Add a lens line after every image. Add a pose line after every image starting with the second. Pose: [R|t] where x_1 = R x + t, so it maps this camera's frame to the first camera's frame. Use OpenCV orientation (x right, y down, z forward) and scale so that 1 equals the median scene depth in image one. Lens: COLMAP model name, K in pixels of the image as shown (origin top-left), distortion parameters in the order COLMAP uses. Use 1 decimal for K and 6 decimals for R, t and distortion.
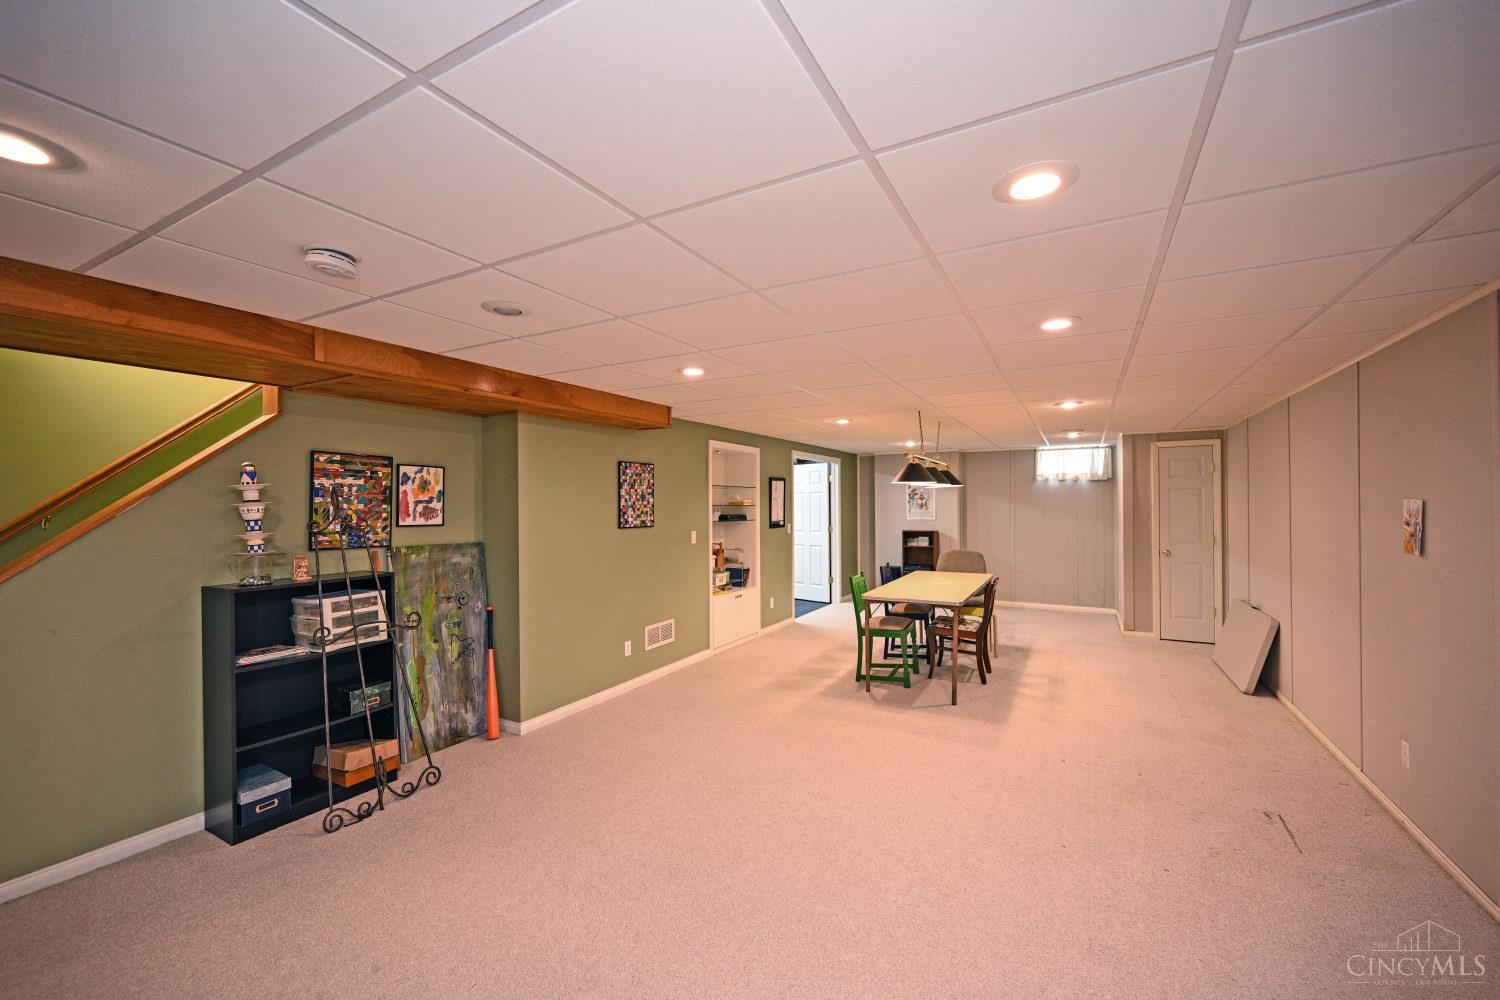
lens RADIAL K [[589.6, 0, 748.5], [0, 589.6, 504.9], [0, 0, 1]] dist [-0.000445, 0.000417]
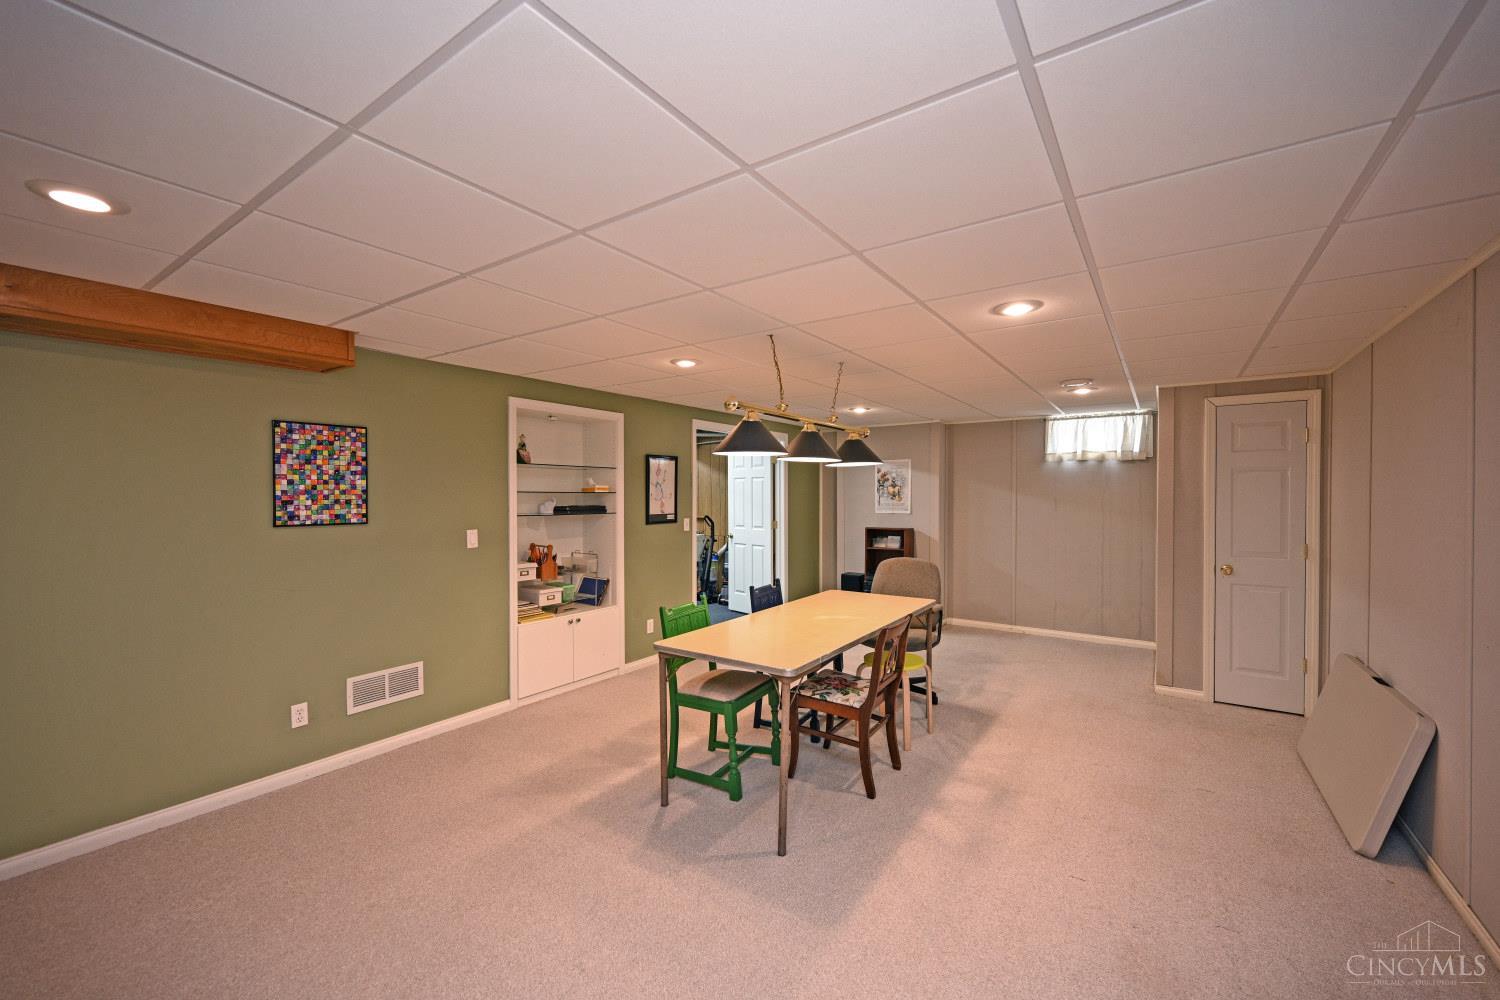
lens RADIAL K [[589.6, 0, 748.5], [0, 589.6, 504.9], [0, 0, 1]] dist [-0.000445, 0.000417]
pose [[0.995271, 0.006896, -0.096896, 0.274904], [-0.005172, 0.999824, 0.018036, 0.001945], [0.097003, -0.017450, 0.995131, 0.338228]]
